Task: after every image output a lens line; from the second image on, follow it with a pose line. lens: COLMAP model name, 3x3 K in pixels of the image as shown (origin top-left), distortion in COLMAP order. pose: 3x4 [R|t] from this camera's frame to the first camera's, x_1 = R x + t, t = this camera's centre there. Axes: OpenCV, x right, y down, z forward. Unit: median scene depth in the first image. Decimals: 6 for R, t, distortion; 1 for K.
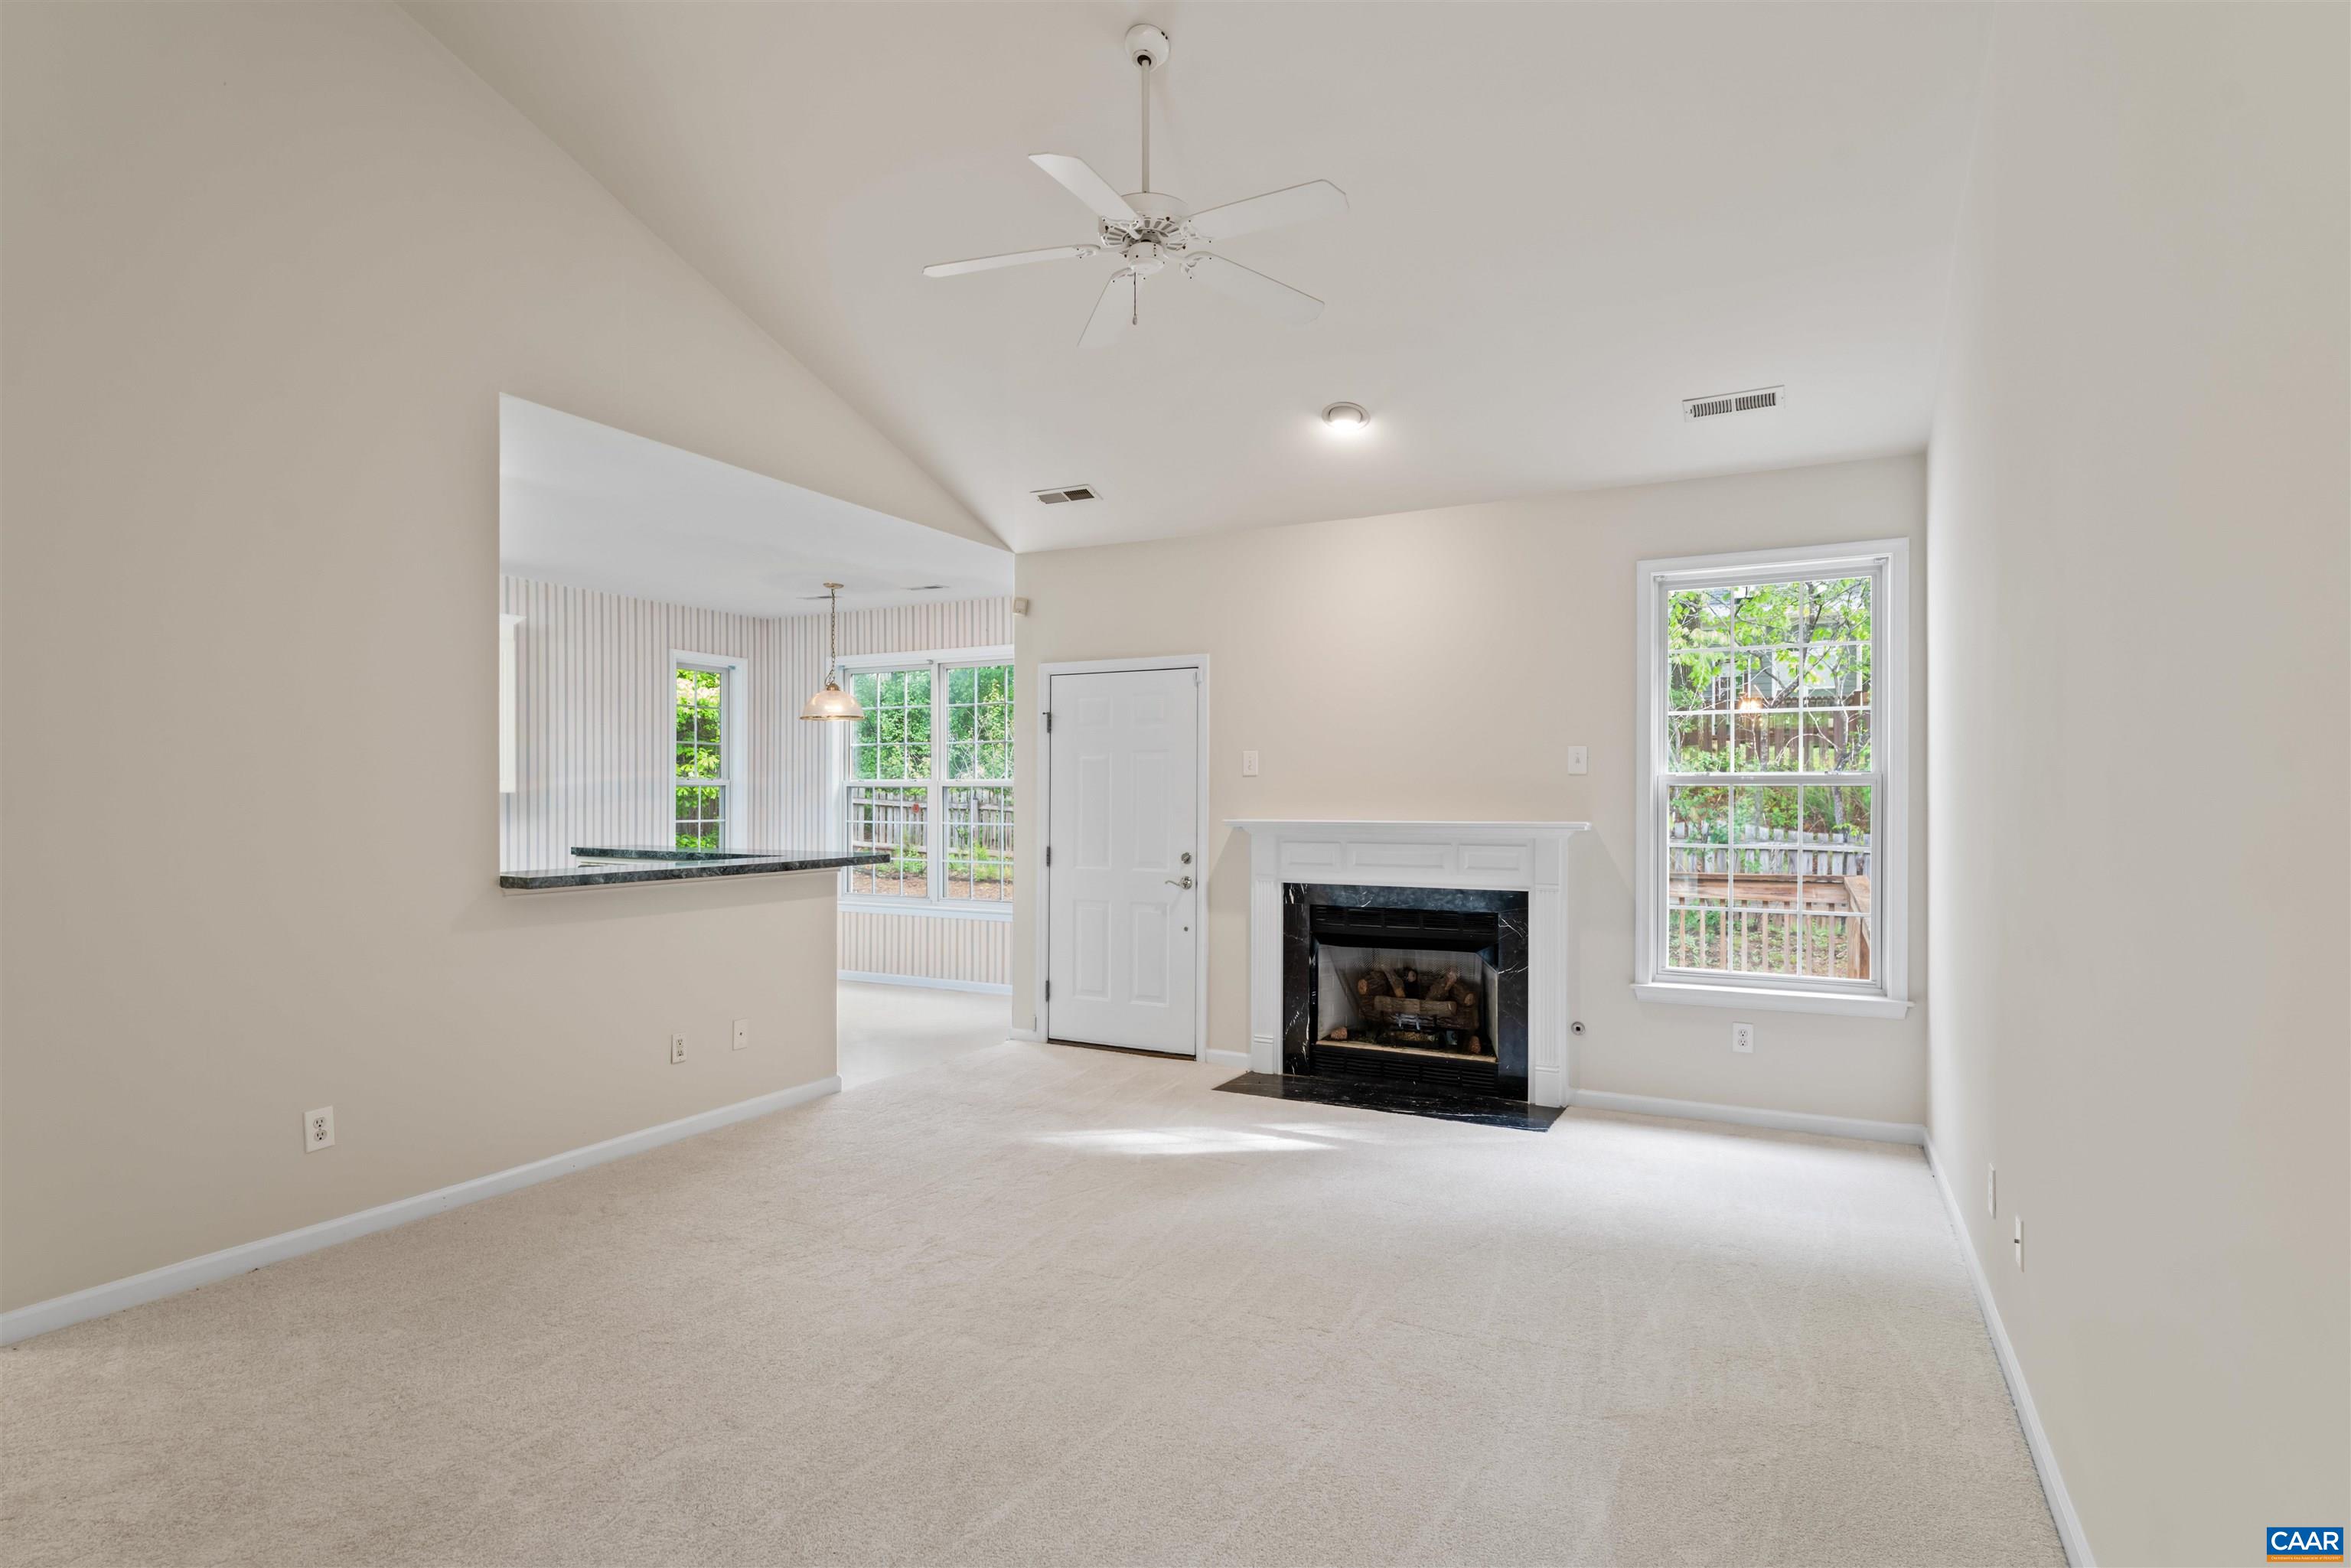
lens RADIAL K [[1188.5, 0, 1175.5], [0, 1188.5, 784.0], [0, 0, 1]] dist [0.000178, -0.000015]
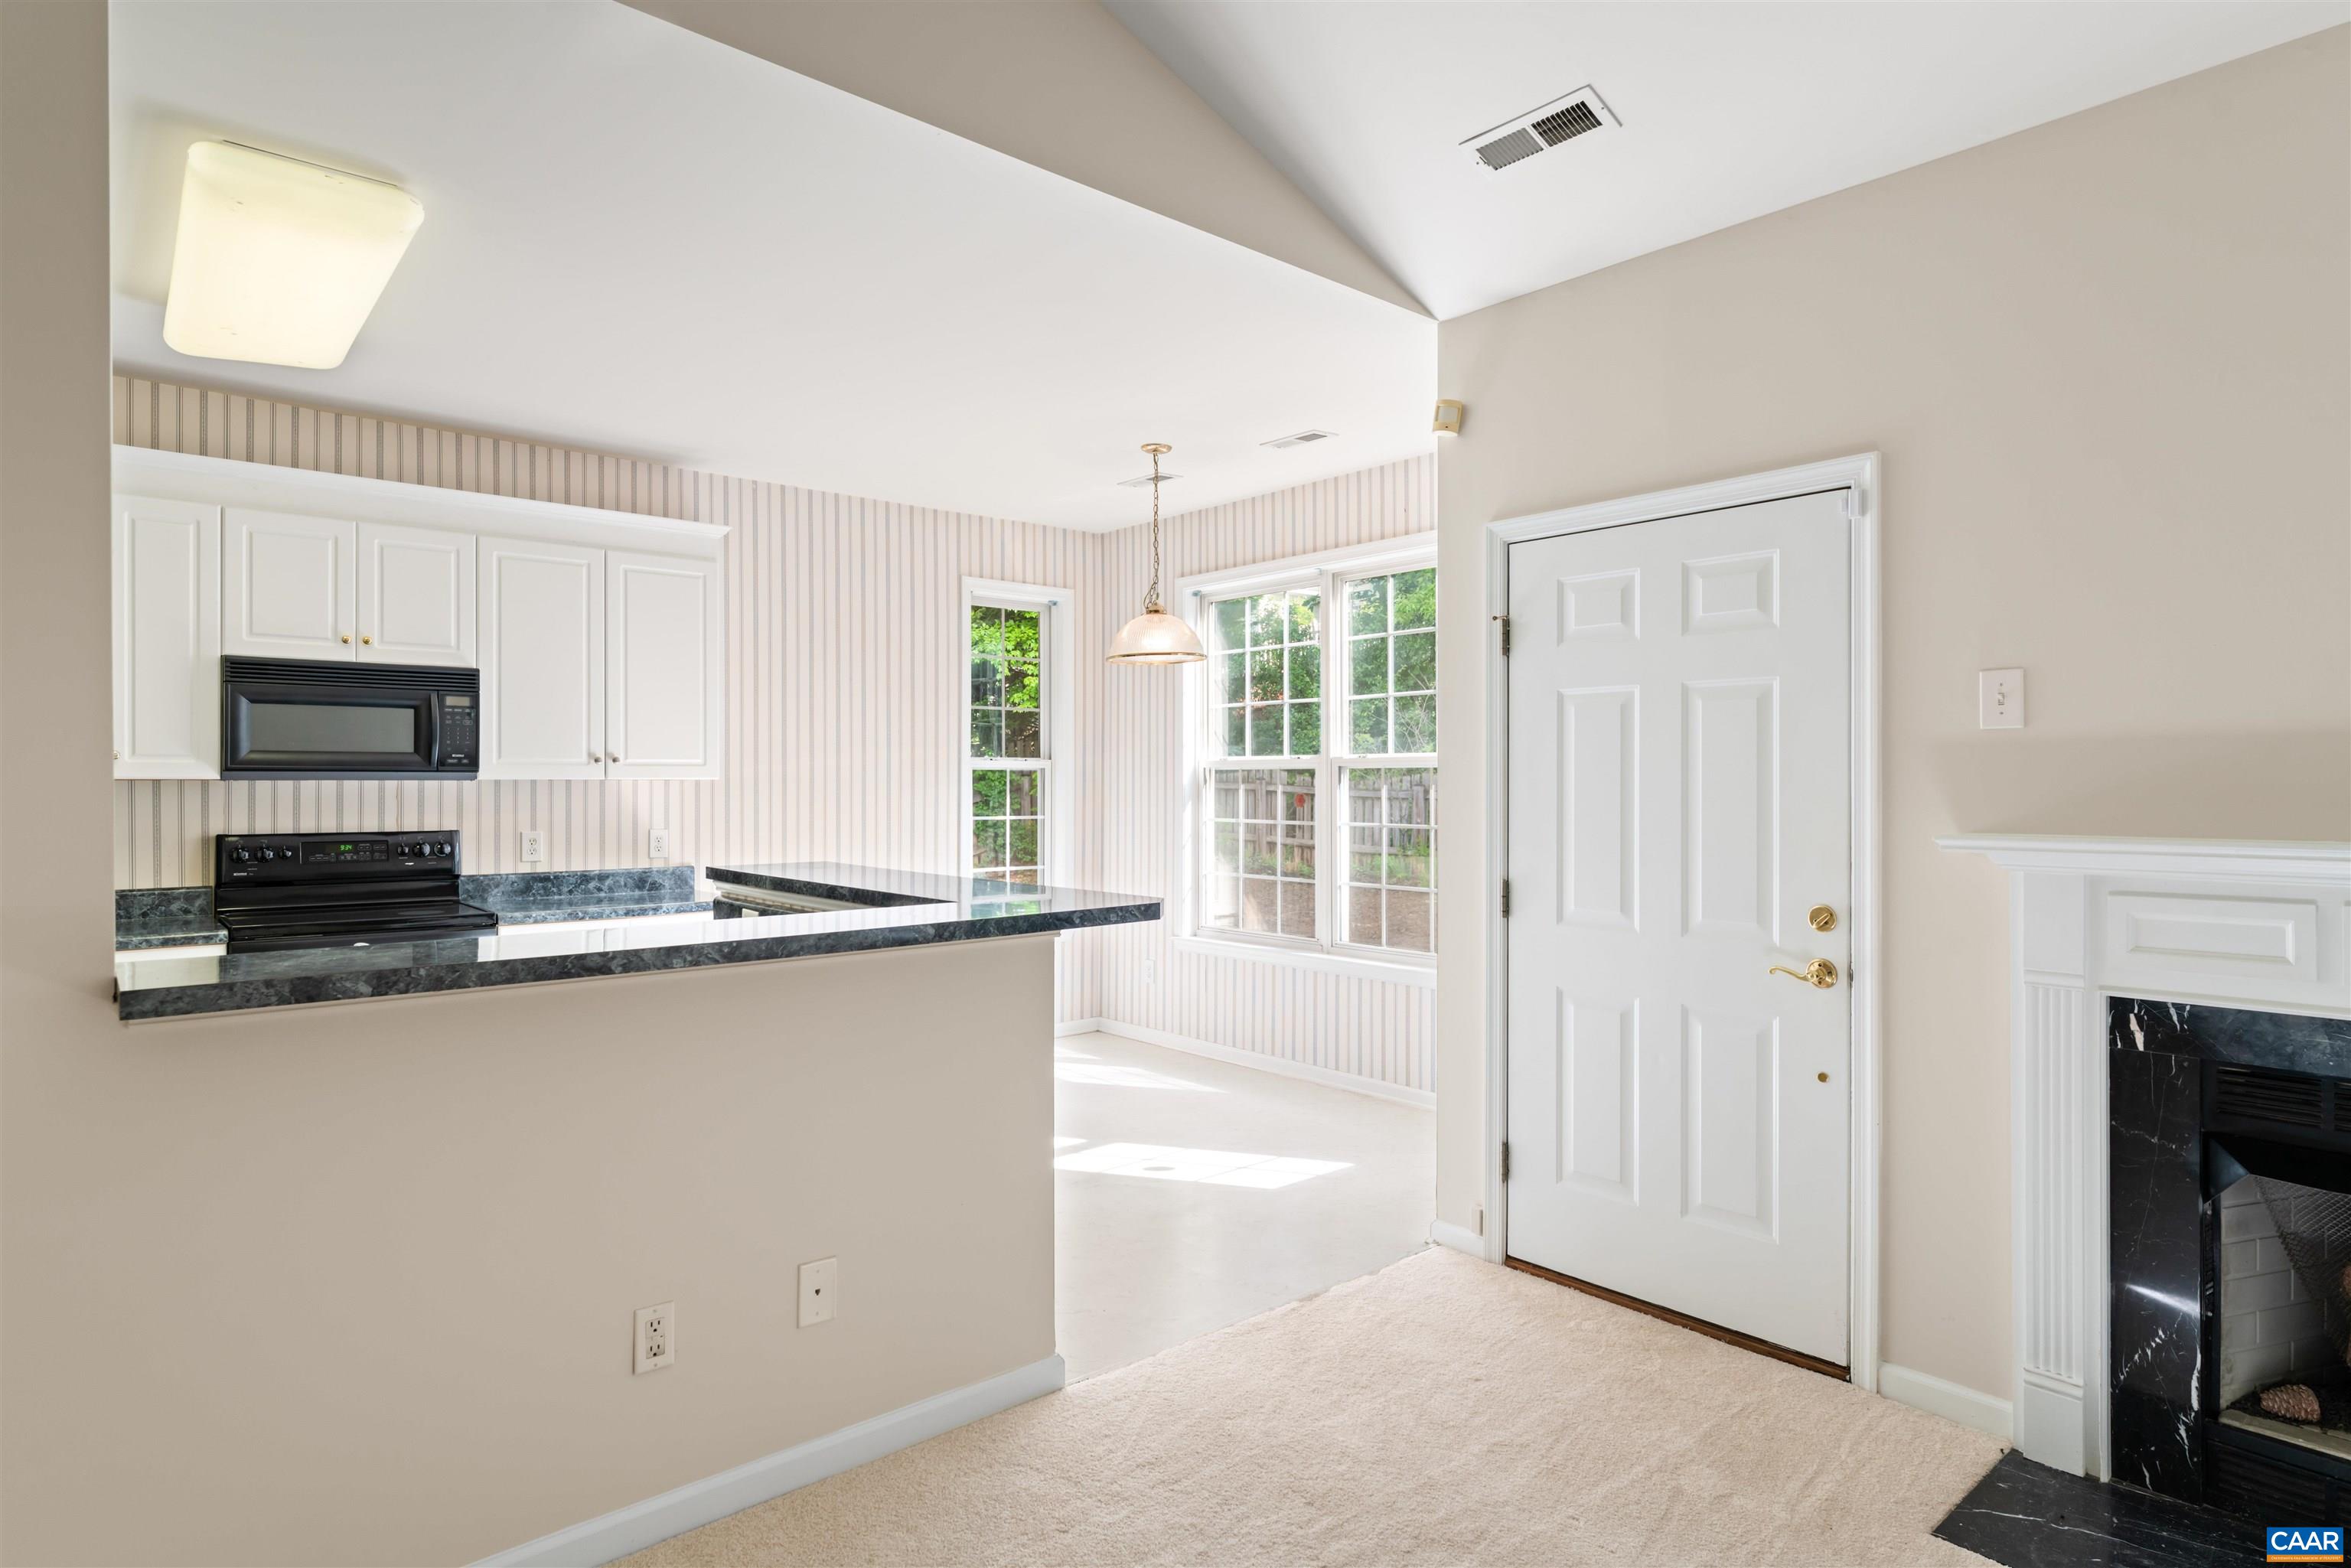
lens RADIAL K [[1258.0, 0, 1185.2], [0, 1258.0, 790.4], [0, 0, 1]] dist [0.006240, 0.001781]
pose [[0.931997, -0.002399, -0.362458, -0.044079], [0.007014, 0.999910, 0.011416, 0.007701], [0.362398, -0.013182, 0.931930, 0.503905]]
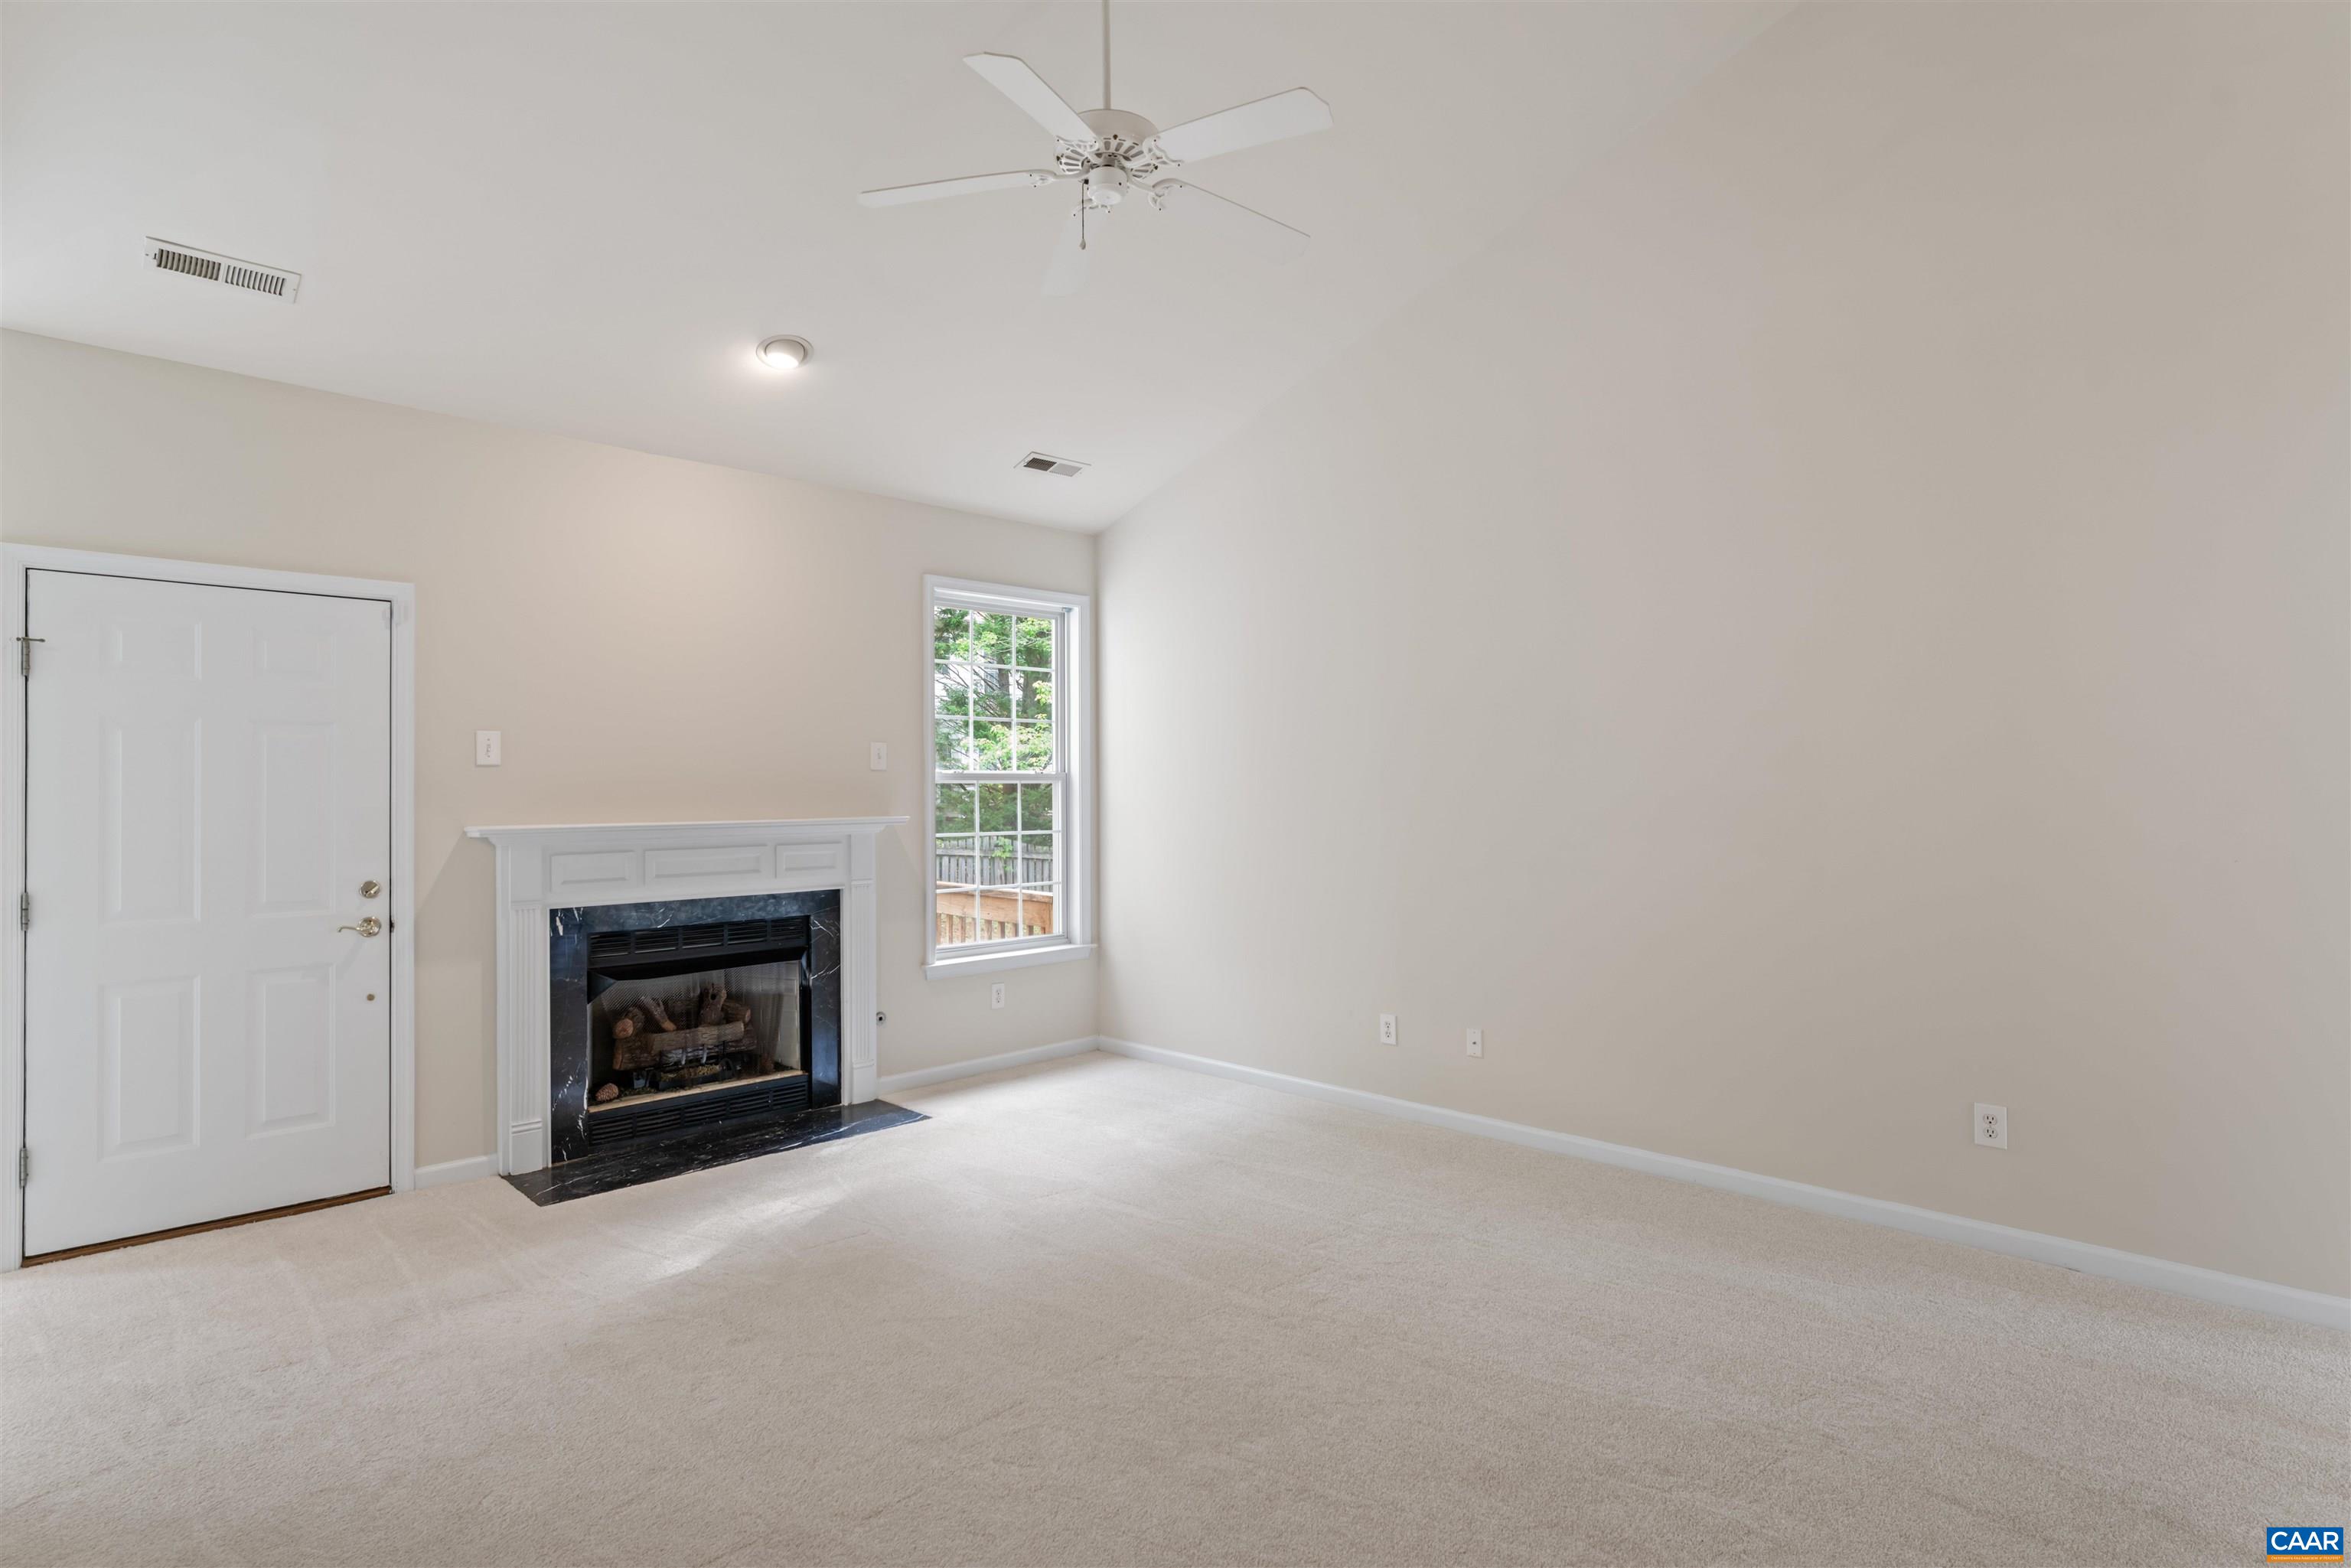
lens RADIAL K [[1191.6, 0, 1175.5], [0, 1191.6, 784.0], [0, 0, 1]] dist [0.000236, -0.000428]
pose [[0.313201, 0.002492, 0.949684, -0.504304], [-0.004382, 0.999990, -0.001178, 0.003504], [-0.949677, -0.003793, 0.313209, 0.397258]]
